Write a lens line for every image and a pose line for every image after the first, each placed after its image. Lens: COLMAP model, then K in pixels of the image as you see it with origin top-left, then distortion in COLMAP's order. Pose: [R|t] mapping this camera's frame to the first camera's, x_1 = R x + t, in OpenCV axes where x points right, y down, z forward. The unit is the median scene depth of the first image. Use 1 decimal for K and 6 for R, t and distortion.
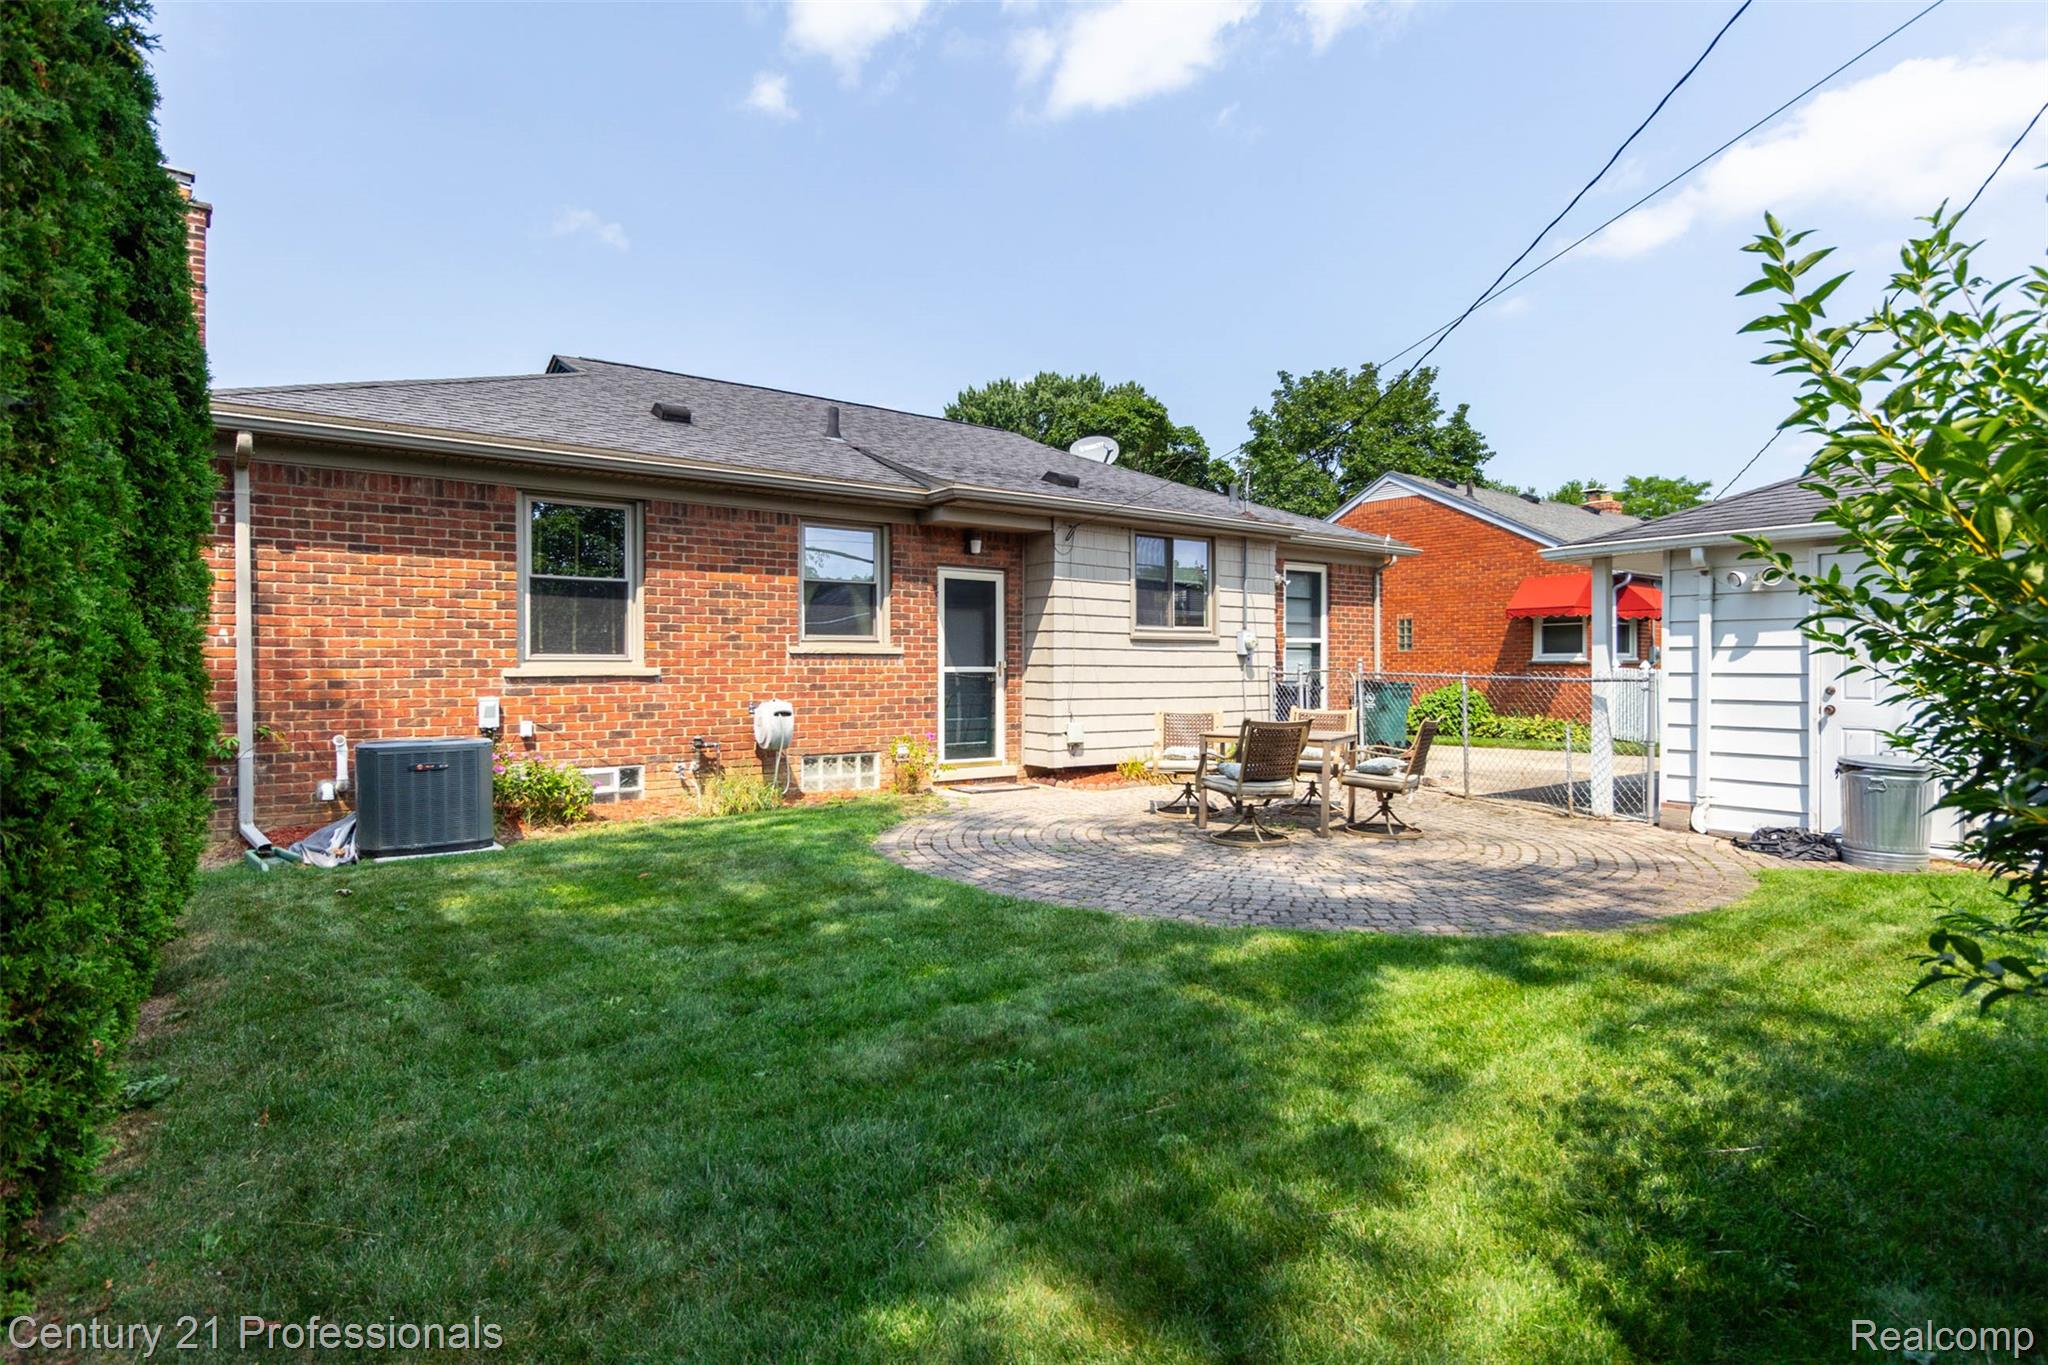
lens RADIAL K [[1060.0, 0, 1024.0], [0, 1060.0, 682.5], [0, 0, 1]] dist [0.001740, 0.000072]
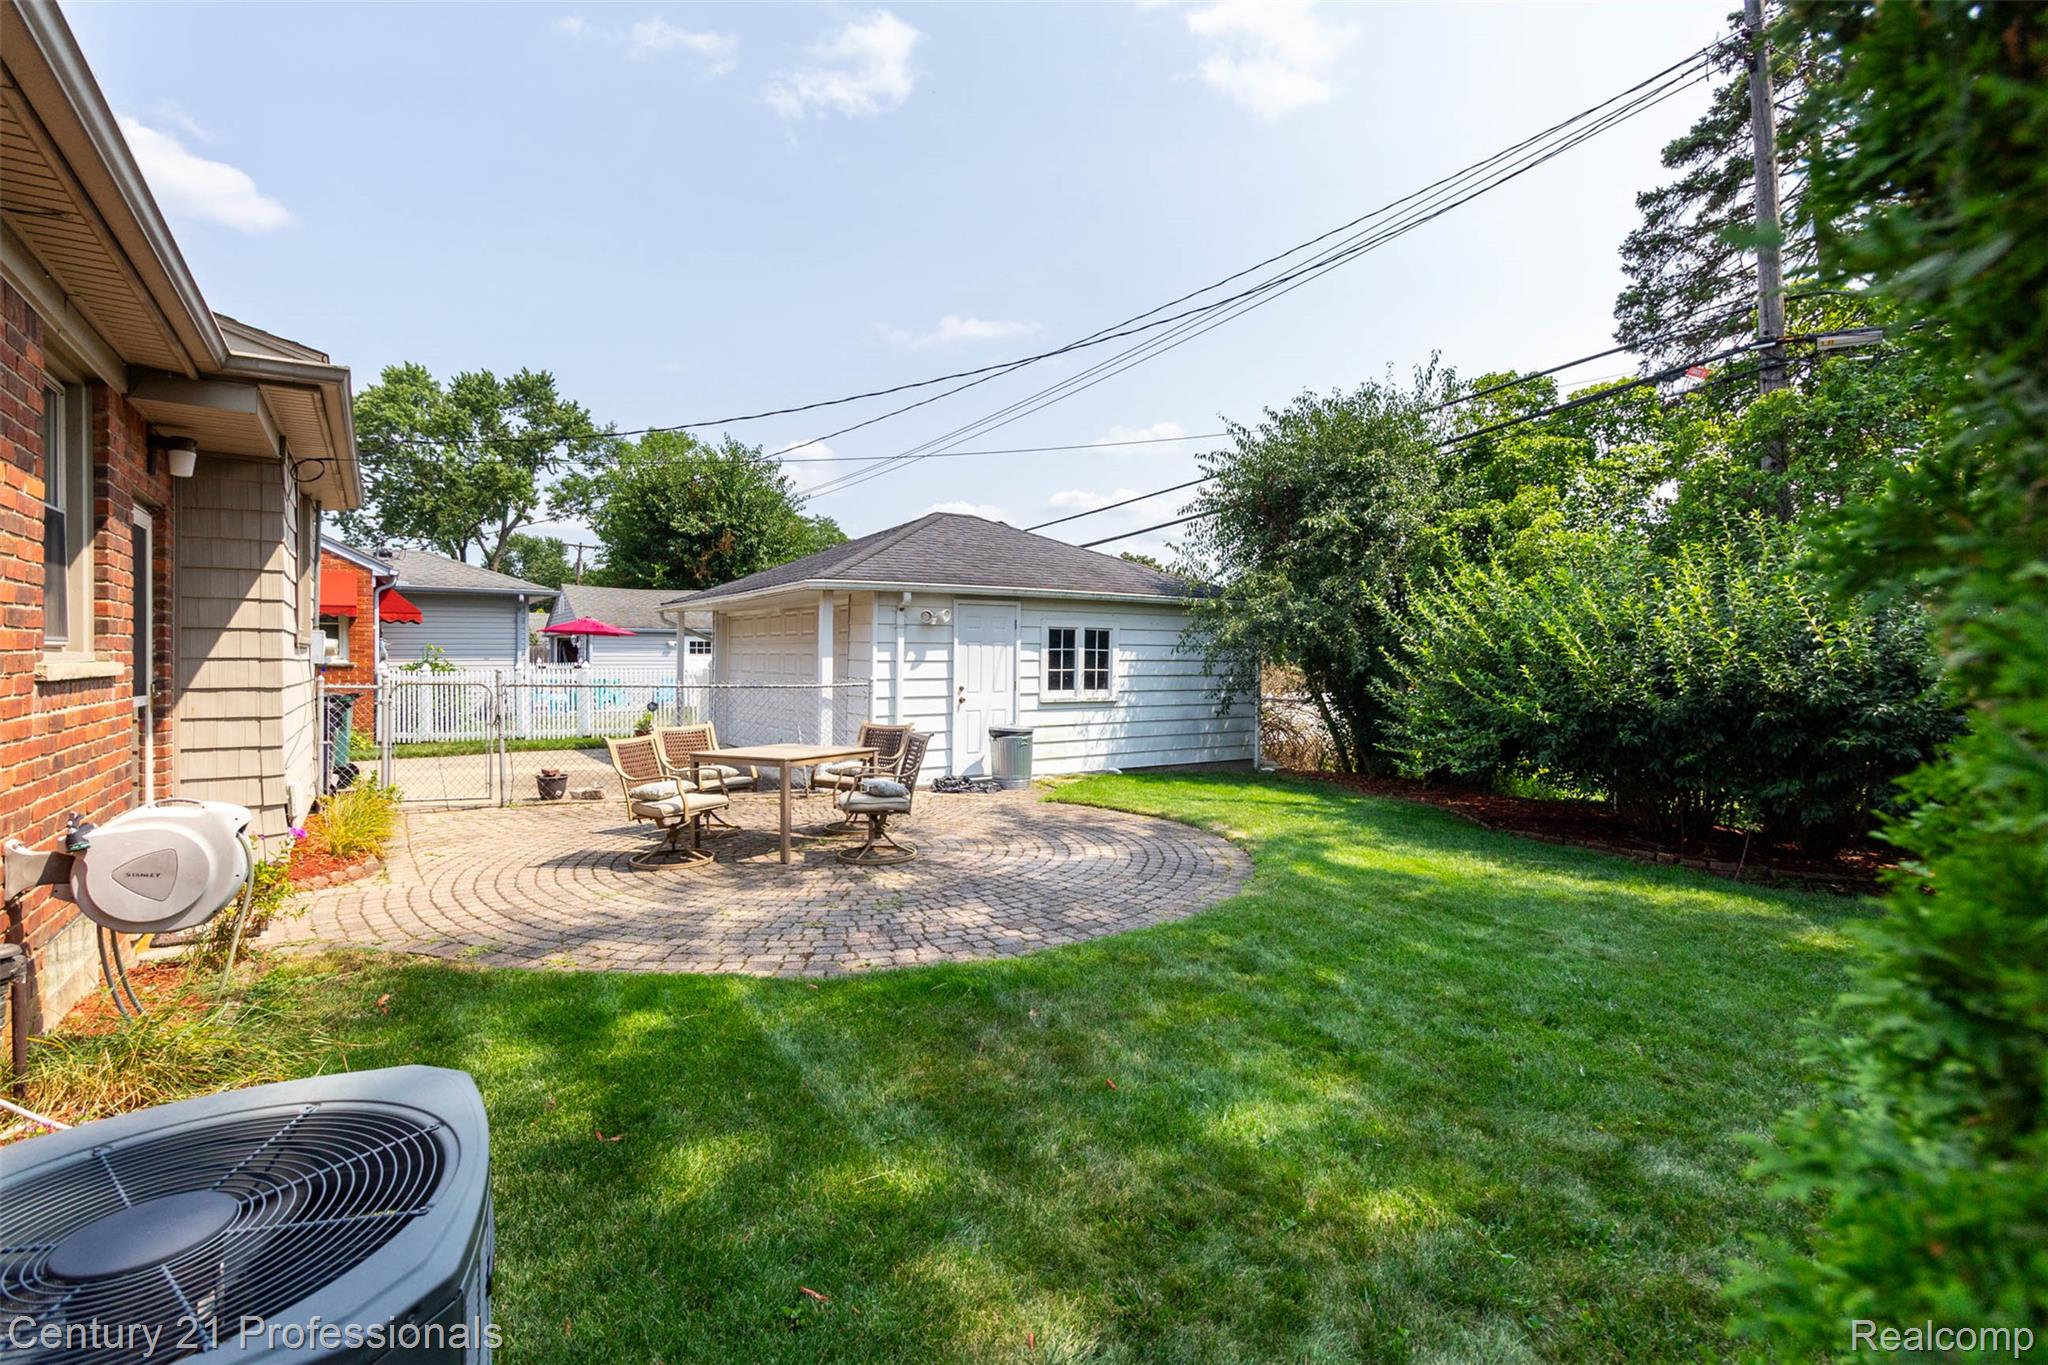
lens RADIAL K [[965.4, 0, 1024.0], [0, 965.4, 682.5], [0, 0, 1]] dist [-0.001619, -0.000161]
pose [[0.060475, -0.028336, 0.997767, -0.496128], [0.017313, 0.999476, 0.027335, -0.027841], [-0.998020, 0.015621, 0.060934, 0.573444]]
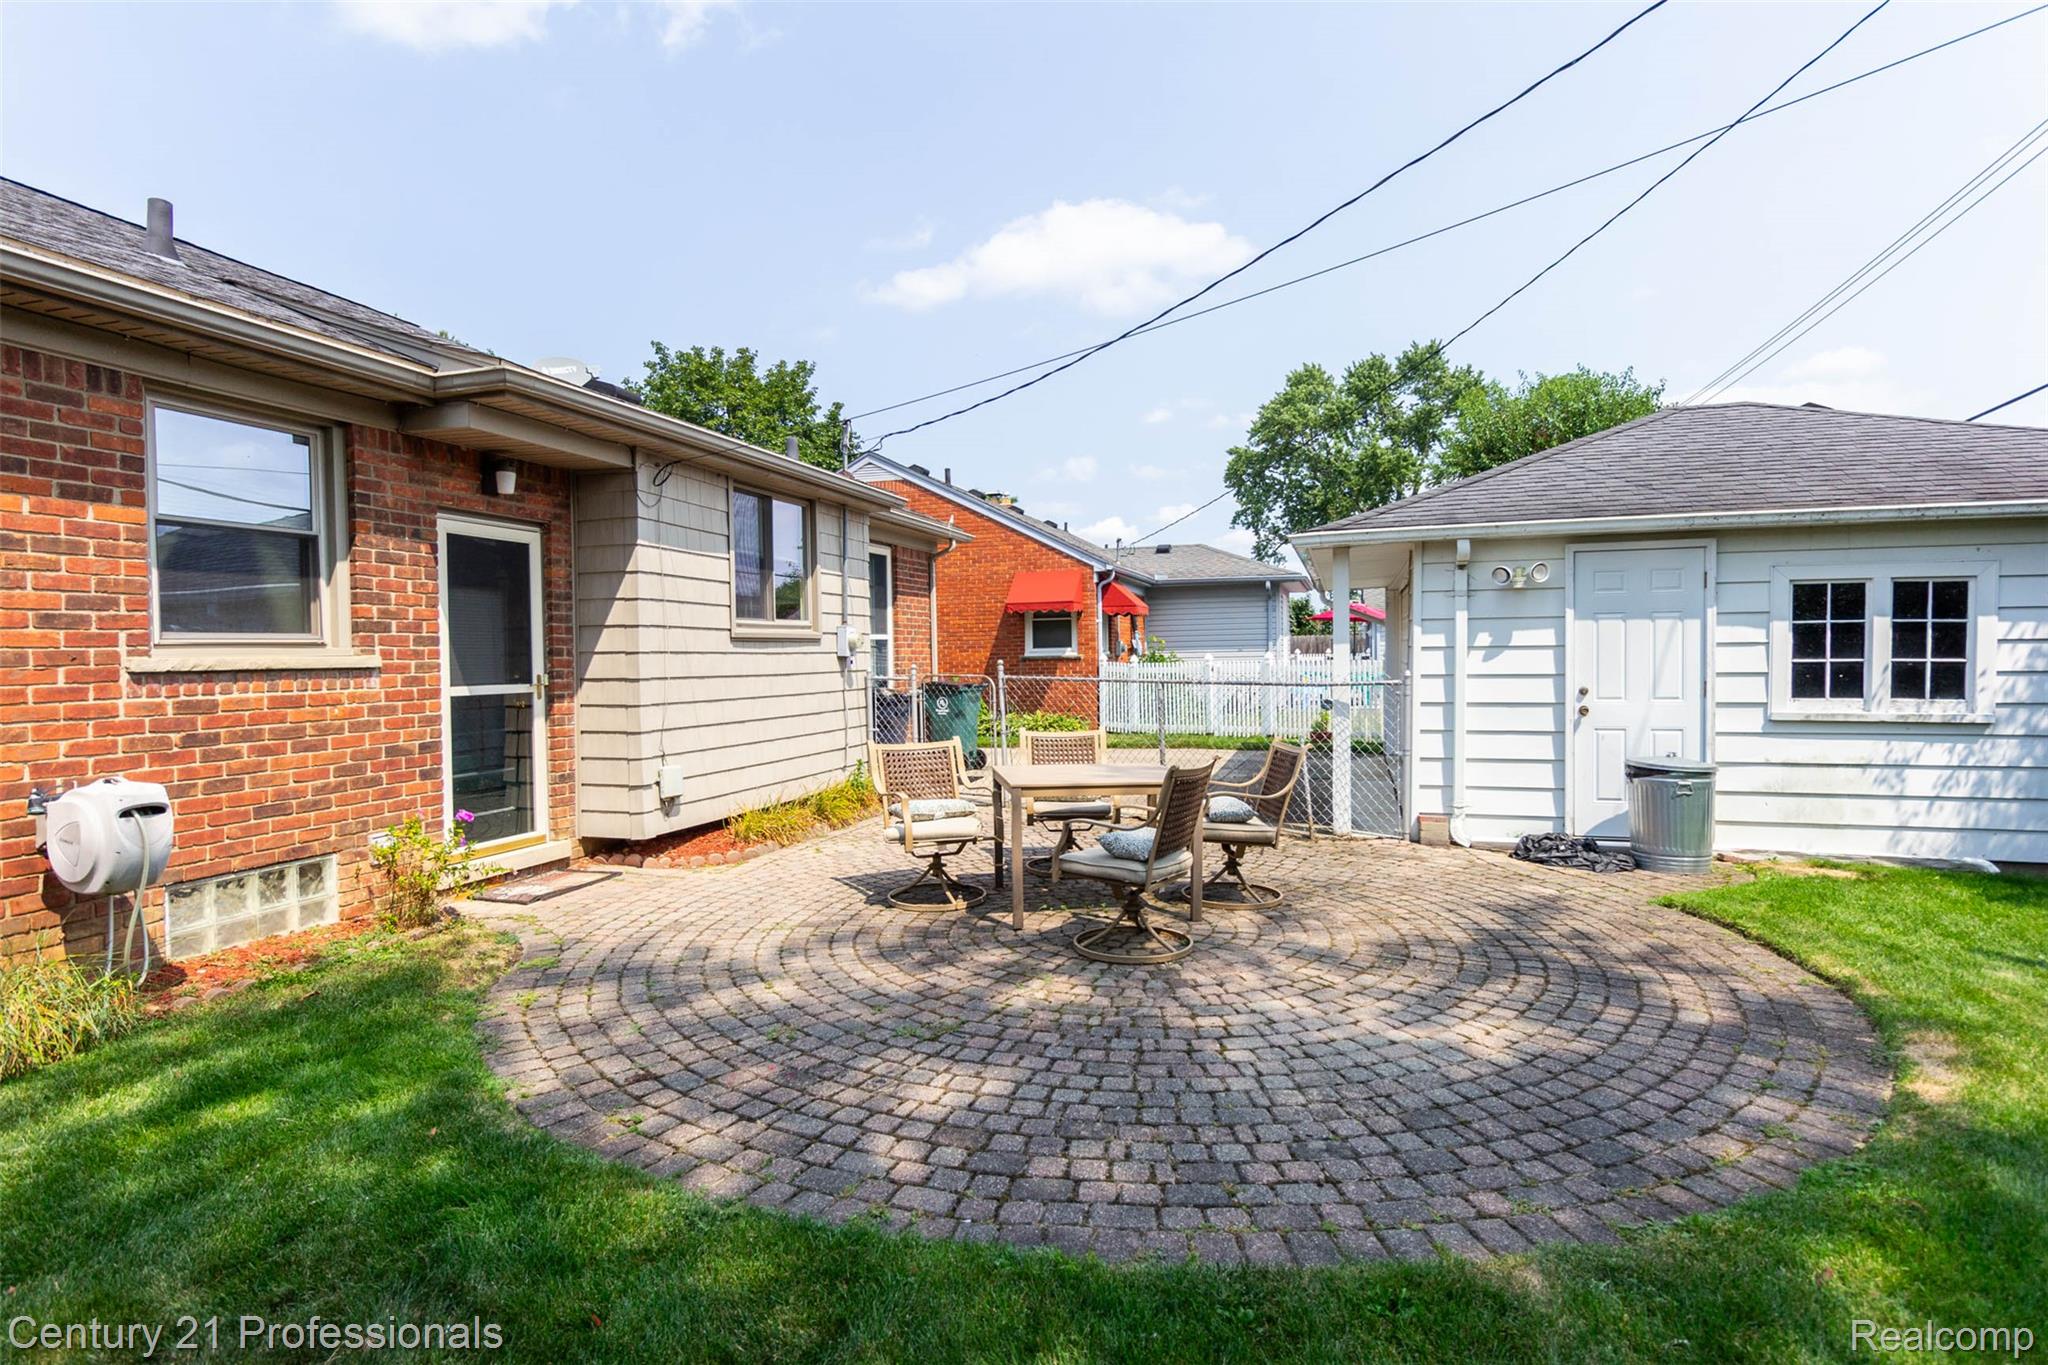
lens RADIAL K [[1042.9, 0, 1024.0], [0, 1042.9, 682.5], [0, 0, 1]] dist [0.000631, -0.000134]
pose [[0.812749, -0.028466, 0.581918, -0.154246], [0.023790, 0.999594, 0.015671, -0.019284], [-0.582128, 0.001107, 0.813096, 0.364554]]
